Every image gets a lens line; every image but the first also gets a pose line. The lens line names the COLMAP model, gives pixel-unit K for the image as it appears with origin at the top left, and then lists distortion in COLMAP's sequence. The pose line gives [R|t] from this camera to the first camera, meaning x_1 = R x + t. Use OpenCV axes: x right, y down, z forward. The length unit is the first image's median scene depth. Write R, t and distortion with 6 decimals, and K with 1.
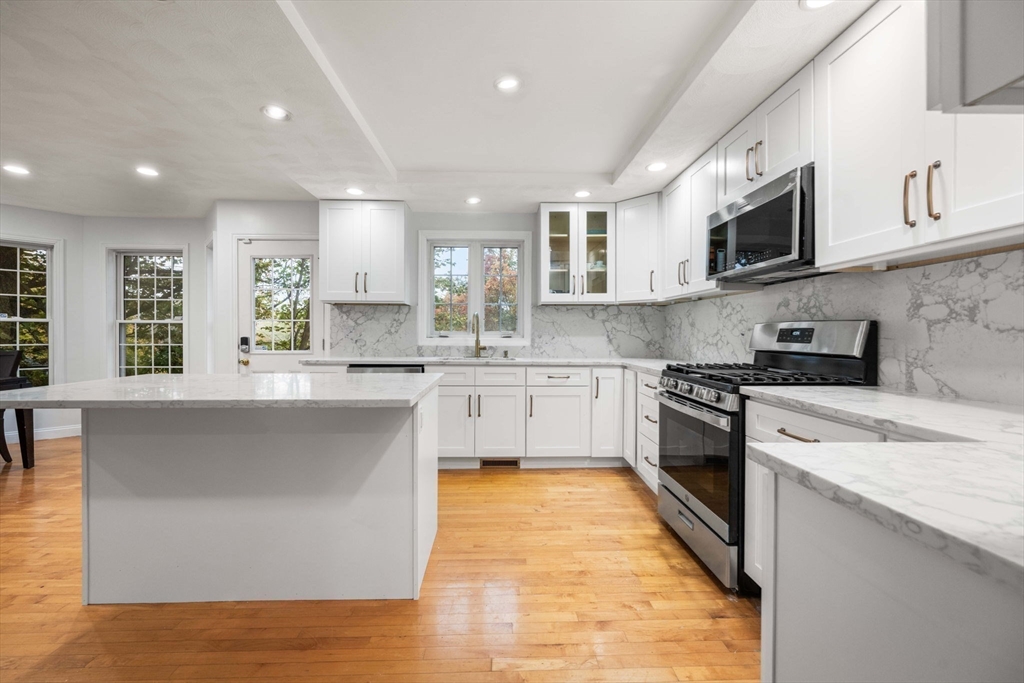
lens RADIAL K [[407.3, 0, 510.0], [0, 407.3, 336.9], [0, 0, 1]] dist [0.000451, -0.000619]
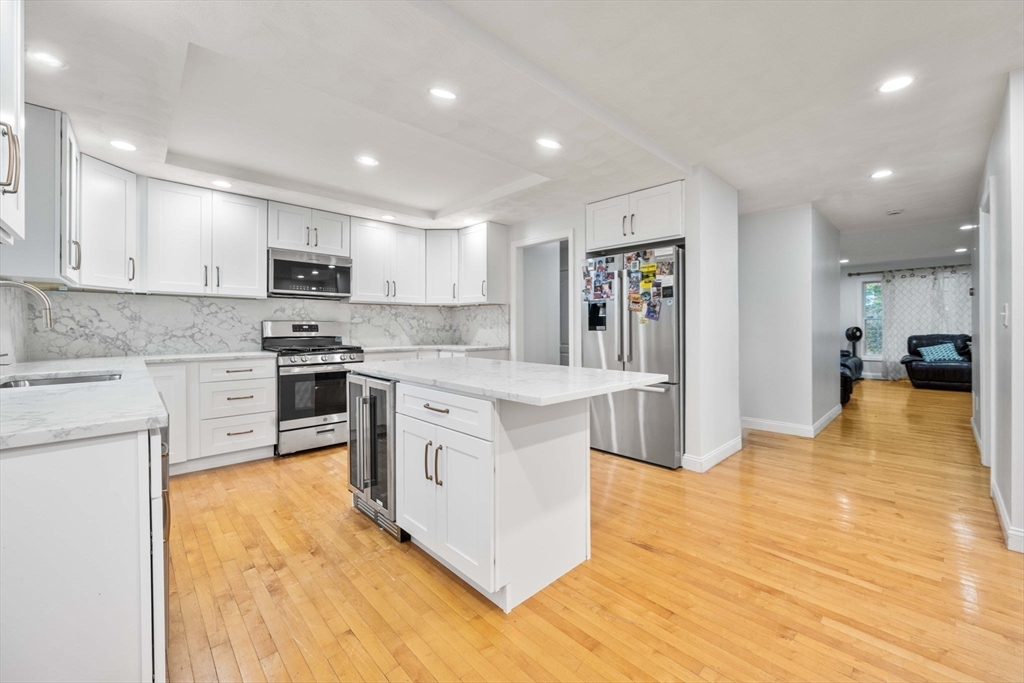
lens RADIAL K [[407.3, 0, 509.4], [0, 407.3, 326.8], [0, 0, 1]] dist [0.000451, -0.000619]
pose [[-0.666835, -0.000095, 0.745205, -0.774908], [0.004722, 0.999979, 0.004354, -0.007779], [-0.745191, 0.006422, -0.666821, 0.862412]]
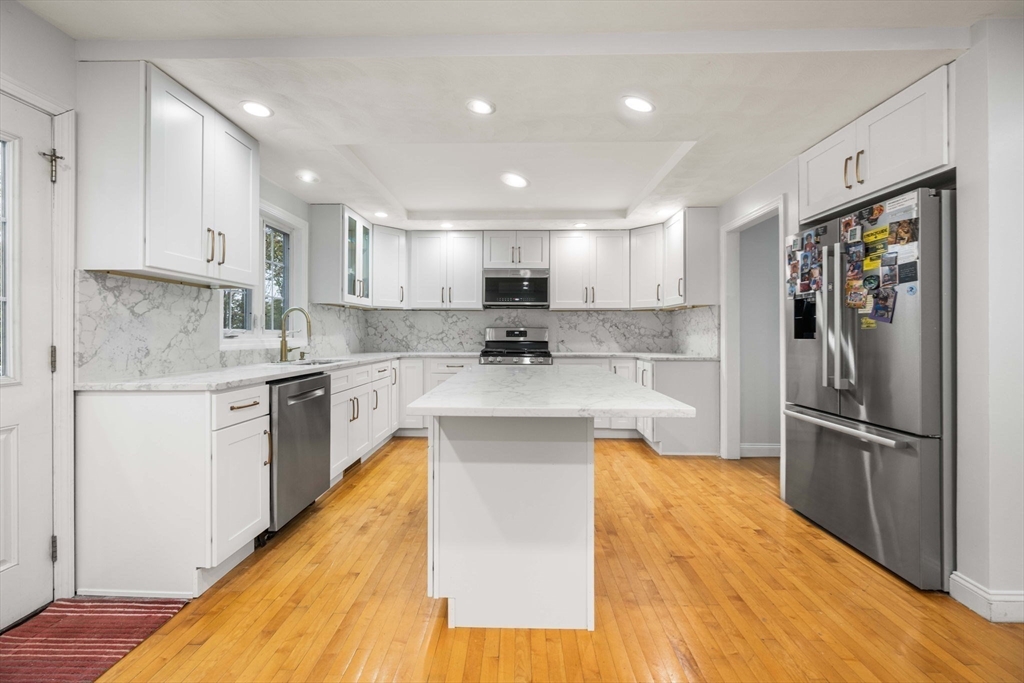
lens RADIAL K [[407.3, 0, 510.0], [0, 407.3, 330.8], [0, 0, 1]] dist [0.000451, -0.000619]
pose [[0.054426, 0.003071, 0.998513, -0.866440], [0.004715, 0.999983, -0.003333, -0.006755], [-0.998507, 0.004890, 0.054410, 0.498709]]
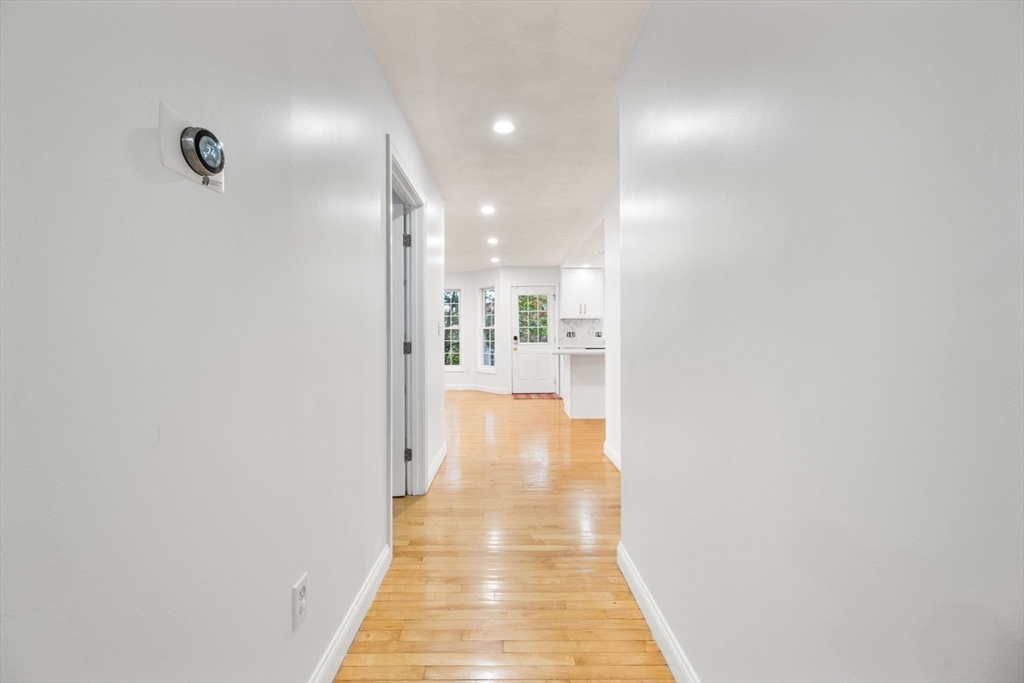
lens RADIAL K [[407.3, 0, 513.9], [0, 407.3, 339.6], [0, 0, 1]] dist [0.000451, -0.000619]
pose [[0.999537, -0.008182, -0.029296, -0.599750], [0.008731, 0.999787, 0.018680, -0.019758], [0.029137, -0.018927, 0.999396, -0.958771]]
